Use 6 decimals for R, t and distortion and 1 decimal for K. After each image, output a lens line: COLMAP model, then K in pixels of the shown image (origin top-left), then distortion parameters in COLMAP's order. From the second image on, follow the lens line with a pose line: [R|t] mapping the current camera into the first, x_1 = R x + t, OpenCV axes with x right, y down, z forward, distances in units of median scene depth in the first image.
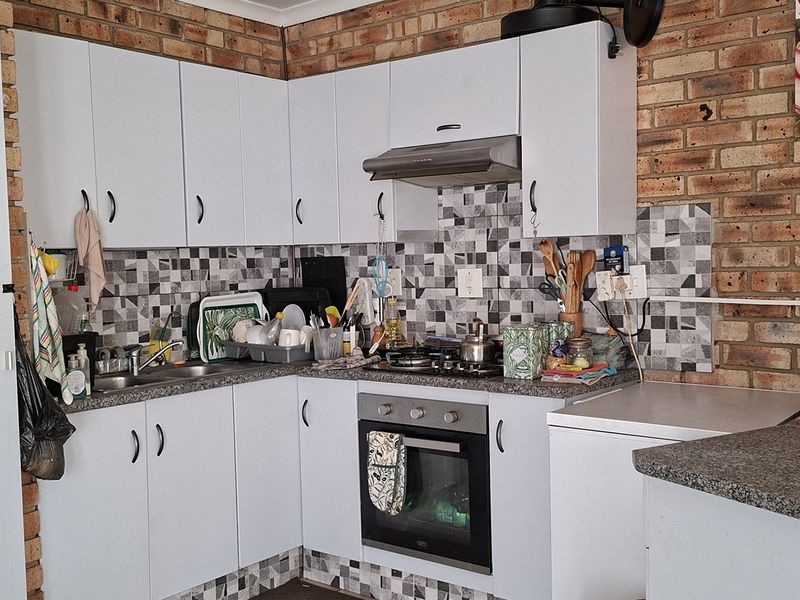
lens RADIAL K [[905.6, 0, 404.3], [0, 905.6, 307.4], [0, 0, 1]] dist [0.080410, 0.000000]
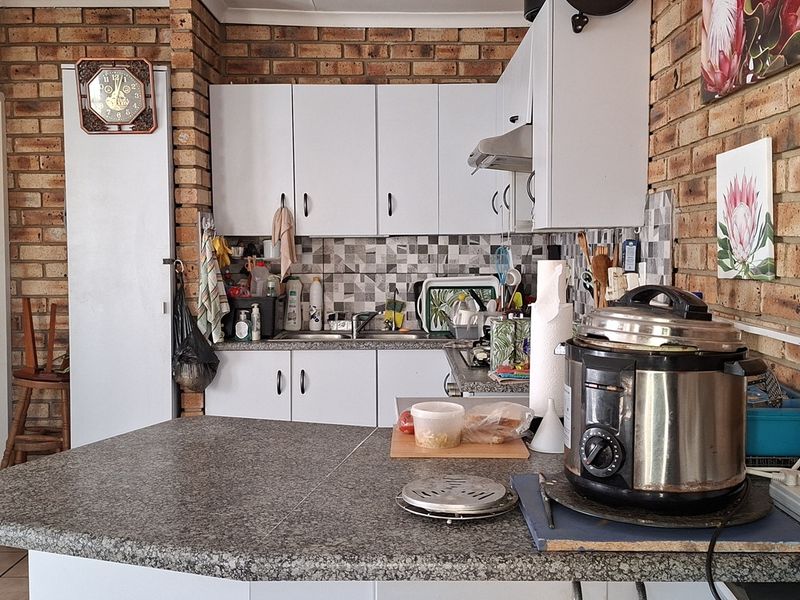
lens RADIAL K [[905.6, 0, 401.9], [0, 905.6, 303.7], [0, 0, 1]] dist [0.080410, 0.000000]
pose [[0.616340, 0.070077, -0.784356, 0.684617], [-0.058146, 0.997364, 0.043417, -0.026471], [0.785331, 0.018848, 0.618790, 0.245333]]
